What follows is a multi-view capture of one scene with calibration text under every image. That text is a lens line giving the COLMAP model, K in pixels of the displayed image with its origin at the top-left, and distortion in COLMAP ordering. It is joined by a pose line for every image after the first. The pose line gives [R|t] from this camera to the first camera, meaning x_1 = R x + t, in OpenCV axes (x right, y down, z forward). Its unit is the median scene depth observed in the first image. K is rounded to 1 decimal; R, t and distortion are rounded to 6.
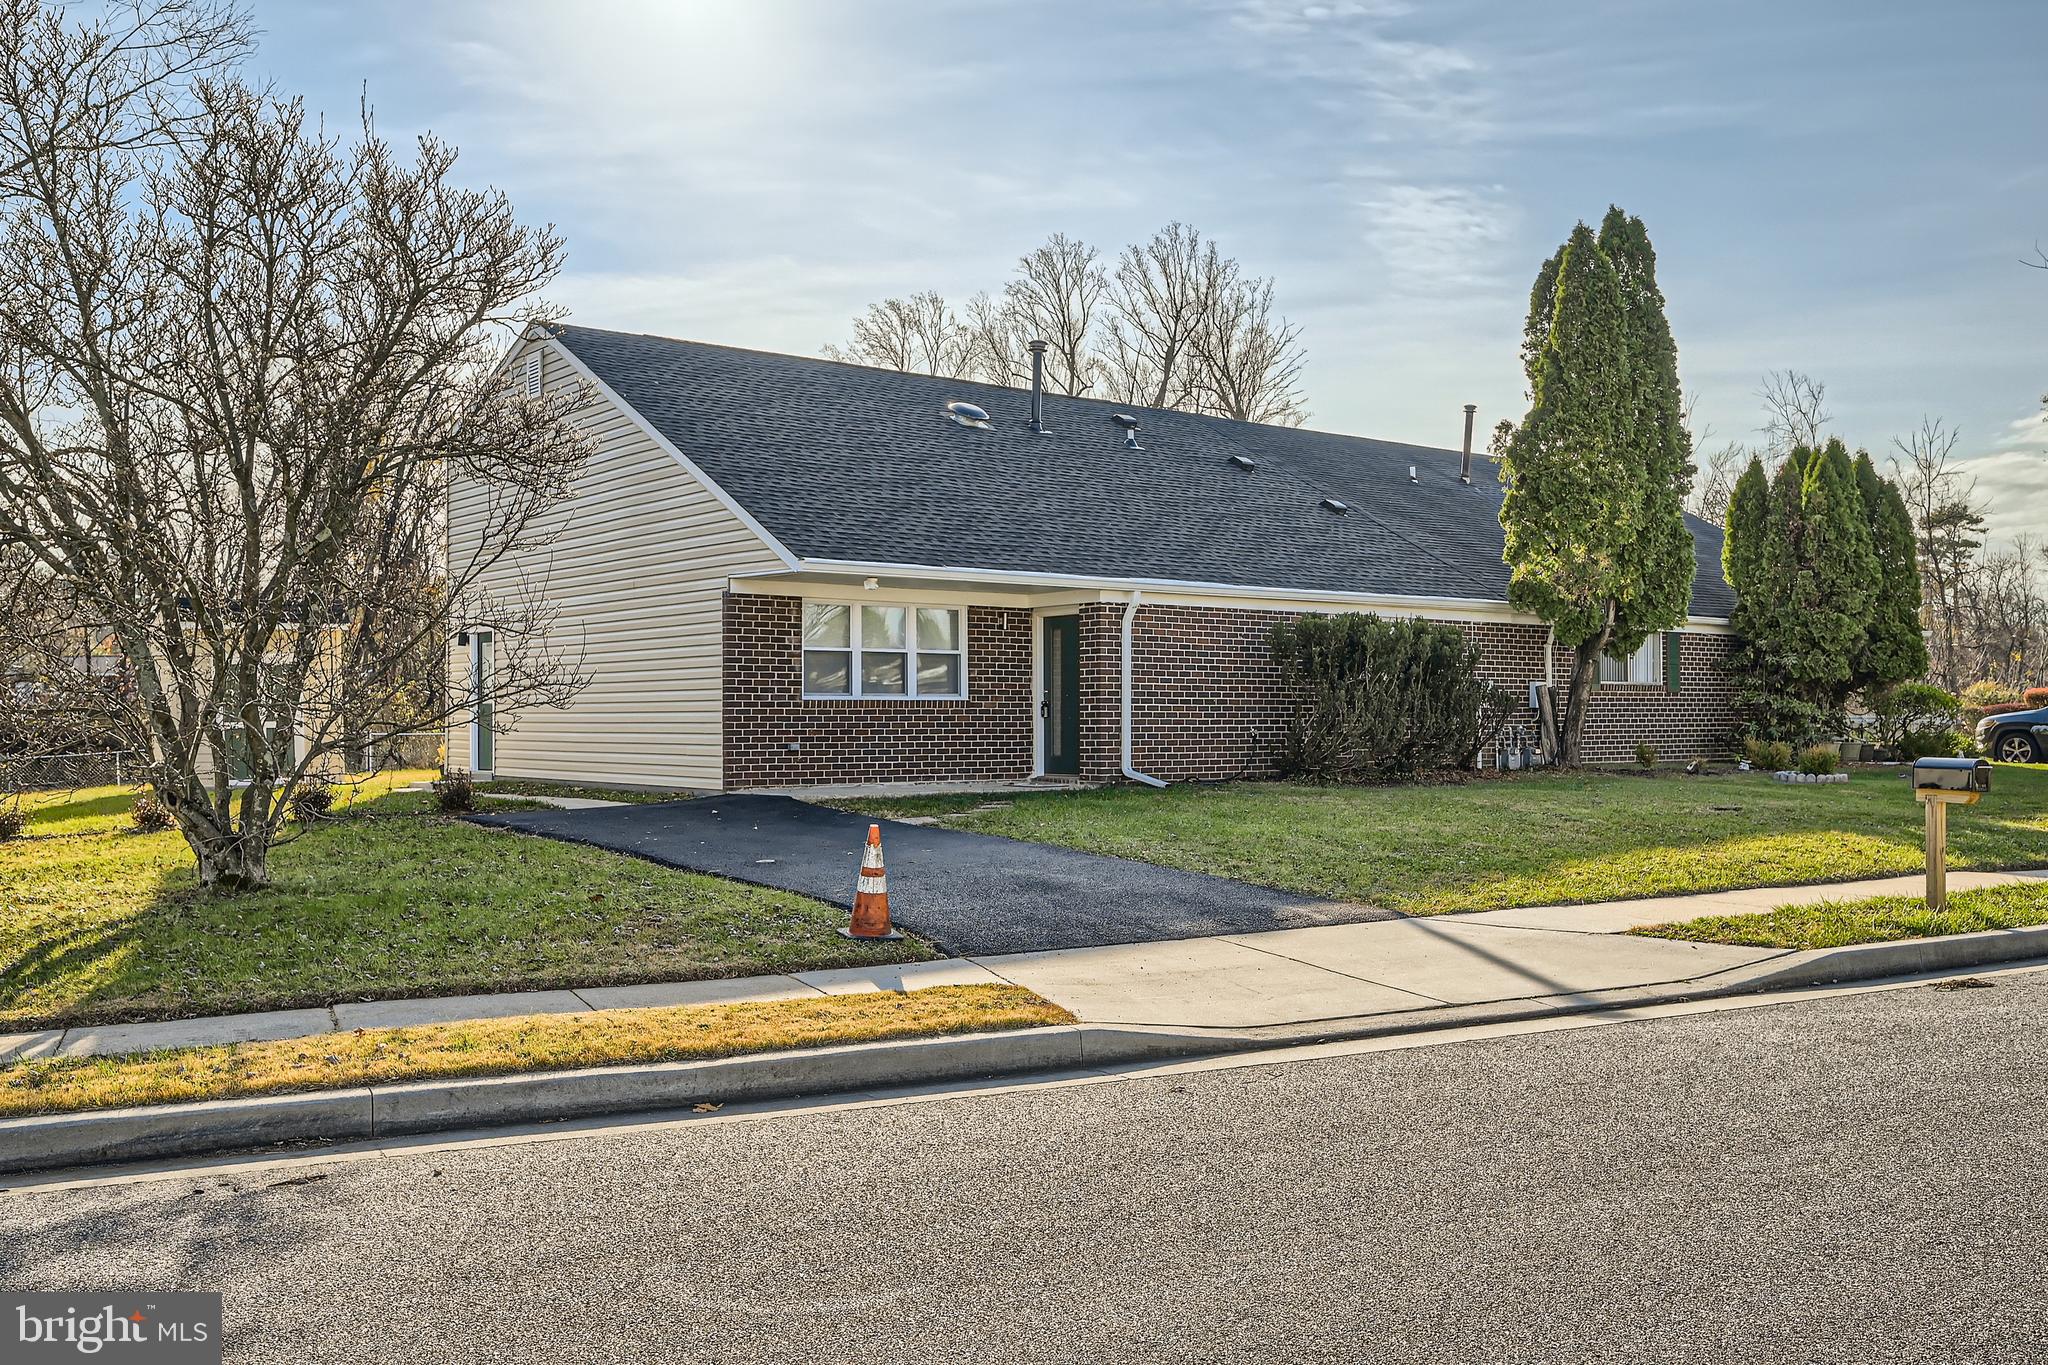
lens RADIAL K [[1831.4, 0, 988.3], [0, 1831.4, 709.0], [0, 0, 1]] dist [0.013732, -0.046211]
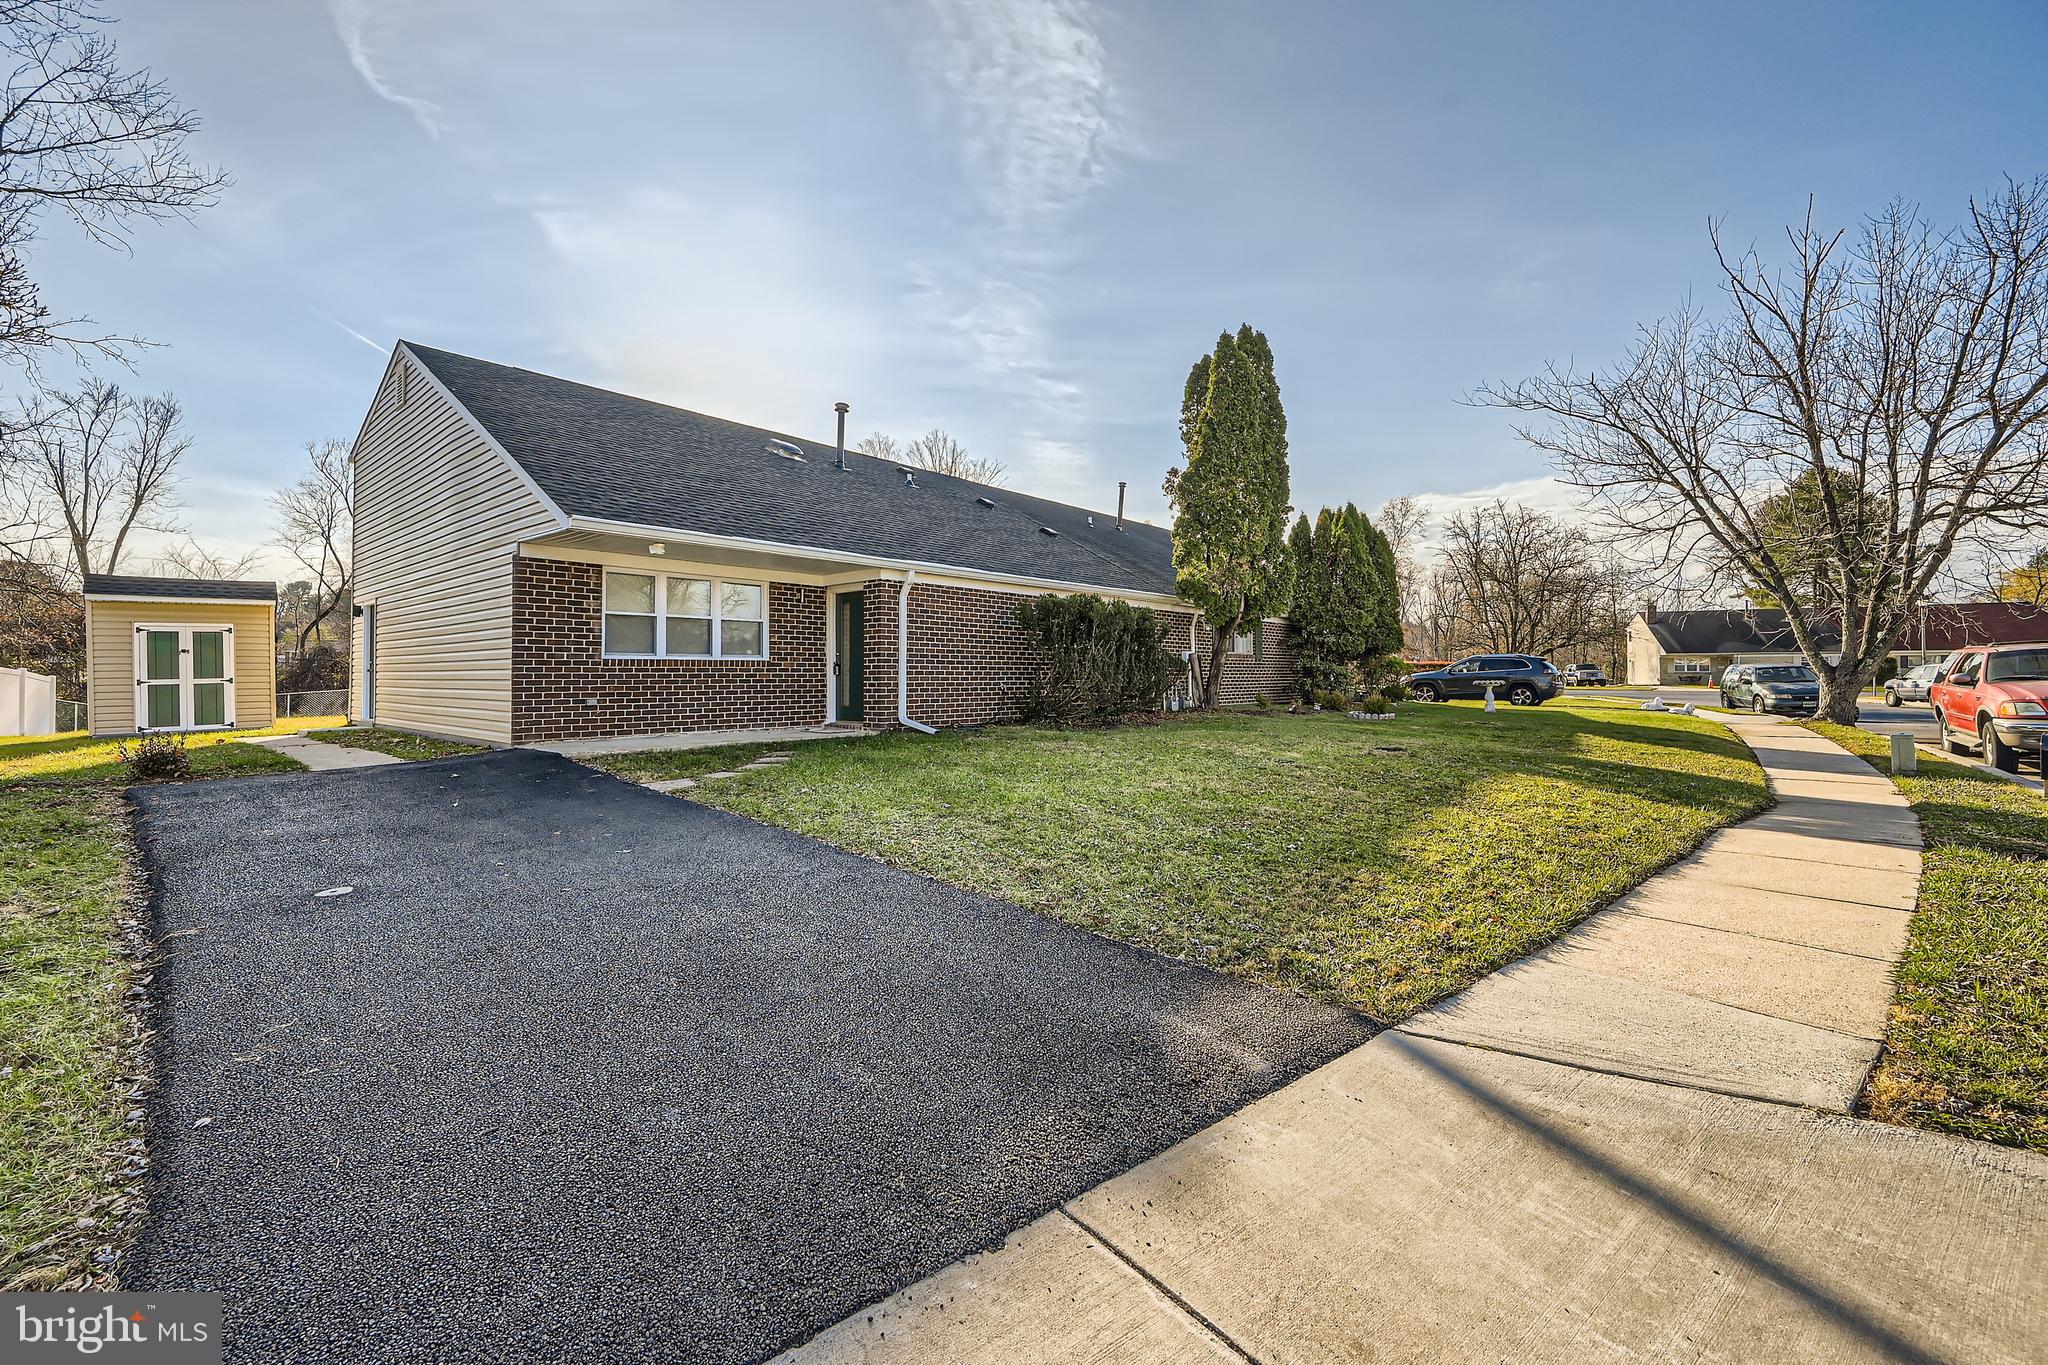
lens RADIAL K [[848.7, 0, 1019.4], [0, 848.7, 662.9], [0, 0, 1]] dist [-0.004600, 0.001550]
pose [[0.981385, 0.003327, 0.192022, 0.041537], [-0.001262, 0.999940, -0.010872, 0.002400], [-0.192047, 0.010427, 0.981330, 0.413376]]
